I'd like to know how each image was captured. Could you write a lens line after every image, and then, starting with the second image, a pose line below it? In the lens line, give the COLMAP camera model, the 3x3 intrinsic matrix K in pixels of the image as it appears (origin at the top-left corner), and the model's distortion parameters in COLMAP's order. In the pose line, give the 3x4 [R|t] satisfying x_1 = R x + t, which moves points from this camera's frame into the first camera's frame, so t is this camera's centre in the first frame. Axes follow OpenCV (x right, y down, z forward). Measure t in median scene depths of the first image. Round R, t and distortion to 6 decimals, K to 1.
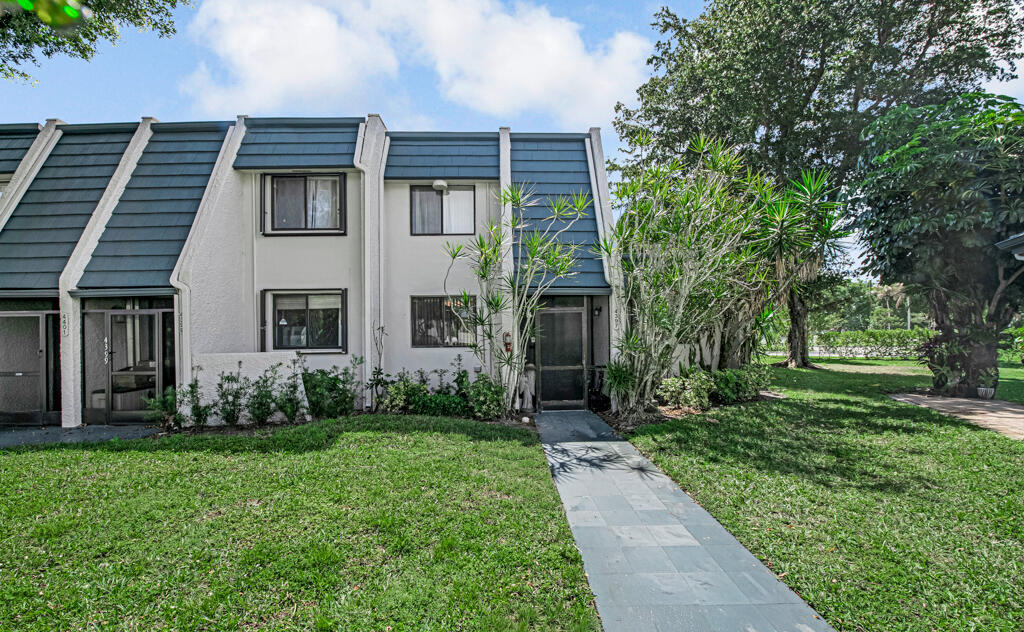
lens RADIAL K [[402.2, 0, 511.8], [0, 402.2, 324.3], [0, 0, 1]] dist [-0.013876, -0.000004]
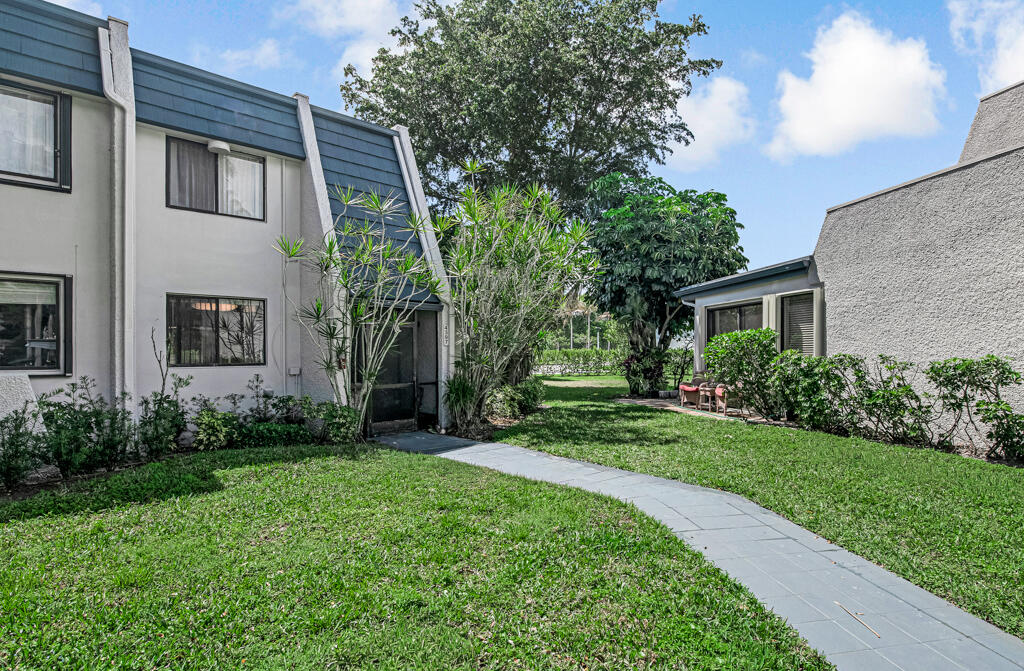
lens RADIAL K [[544.0, 0, 512.0], [0, 544.0, 335.5], [0, 0, 1]] dist [0.000443, 0.000041]
pose [[0.760628, 0.027785, 0.648593, -0.412645], [-0.024242, 0.999603, -0.014393, 0.002766], [-0.648735, -0.004775, 0.760999, -0.122576]]
